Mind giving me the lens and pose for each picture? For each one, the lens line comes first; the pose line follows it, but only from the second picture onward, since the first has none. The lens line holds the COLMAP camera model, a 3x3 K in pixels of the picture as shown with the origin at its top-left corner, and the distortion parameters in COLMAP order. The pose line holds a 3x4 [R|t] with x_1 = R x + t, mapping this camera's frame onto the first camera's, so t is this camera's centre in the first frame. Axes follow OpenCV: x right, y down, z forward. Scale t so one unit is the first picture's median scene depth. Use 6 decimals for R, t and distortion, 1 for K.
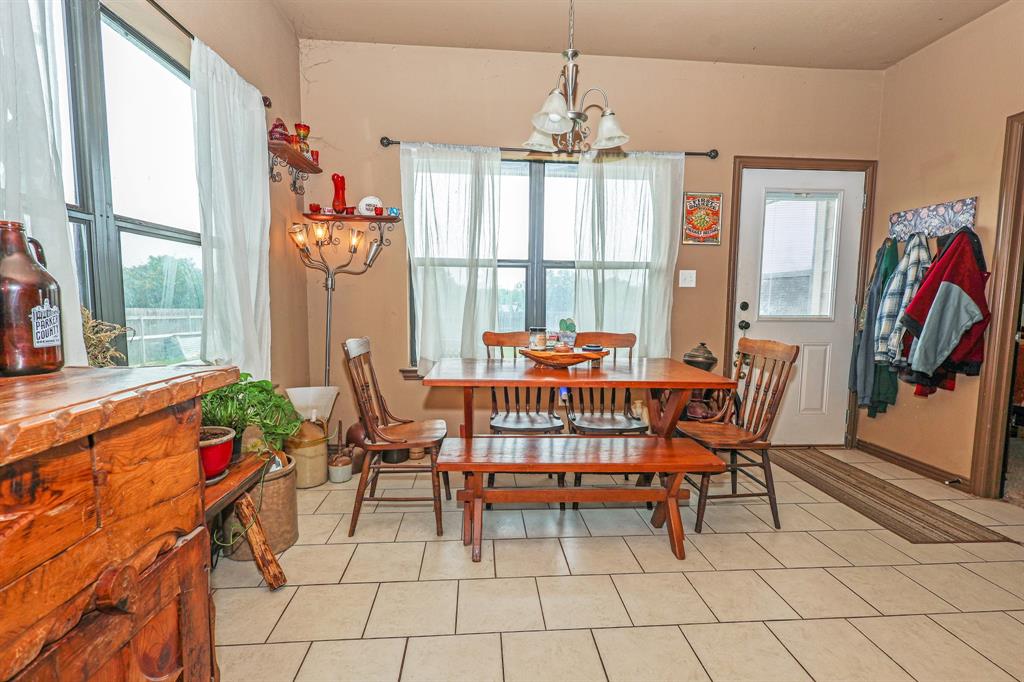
lens RADIAL K [[470.8, 0, 512.9], [0, 470.8, 341.8], [0, 0, 1]] dist [-0.002409, 0.001184]
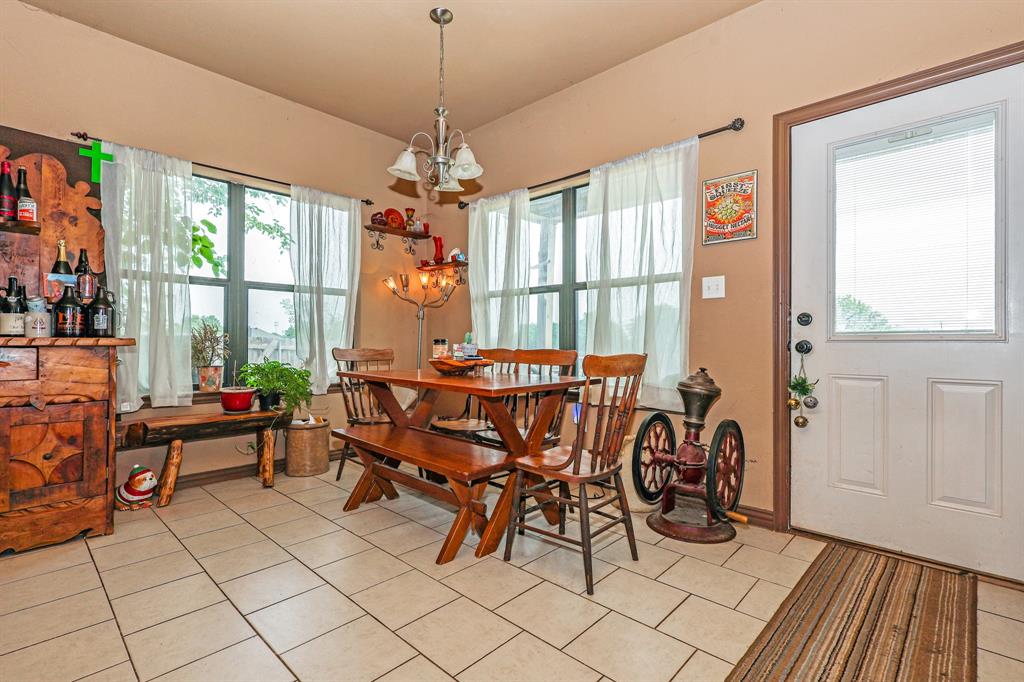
lens RADIAL K [[470.8, 0, 512.9], [0, 470.8, 341.8], [0, 0, 1]] dist [-0.002409, 0.001184]
pose [[0.678070, -0.009697, -0.734933, 0.780921], [-0.065164, 0.995182, -0.073253, 0.037792], [0.732103, 0.097562, 0.674172, 0.259712]]
